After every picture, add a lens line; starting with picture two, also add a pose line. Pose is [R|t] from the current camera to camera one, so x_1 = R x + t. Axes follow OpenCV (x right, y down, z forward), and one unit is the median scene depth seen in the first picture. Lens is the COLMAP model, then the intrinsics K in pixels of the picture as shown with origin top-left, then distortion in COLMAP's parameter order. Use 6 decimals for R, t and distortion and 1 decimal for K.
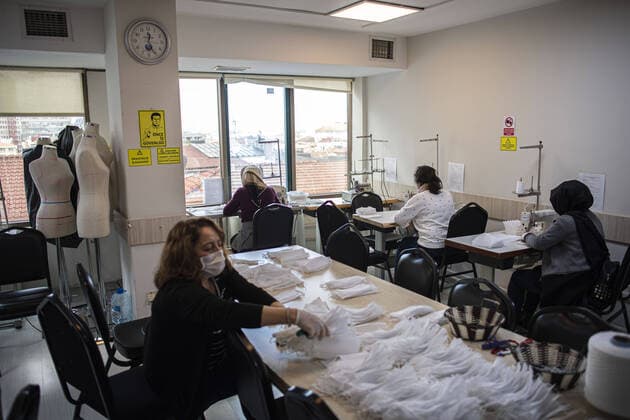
lens RADIAL K [[473.0, 0, 315.0], [0, 473.0, 210.0], [0, 0, 1]] dist [0.003707, -0.000892]
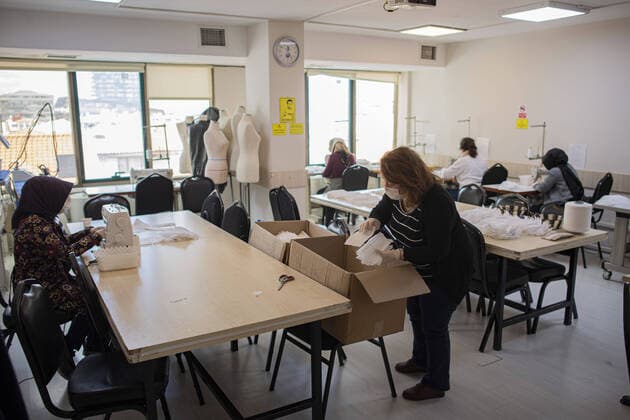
lens RADIAL K [[523.4, 0, 315.0], [0, 523.4, 210.0], [0, 0, 1]] dist [-0.008941, -0.002287]
pose [[0.999298, 0.005552, 0.037038, -0.278611], [-0.006148, 0.999853, 0.015991, 0.100417], [-0.036944, -0.016208, 0.999186, -0.567856]]
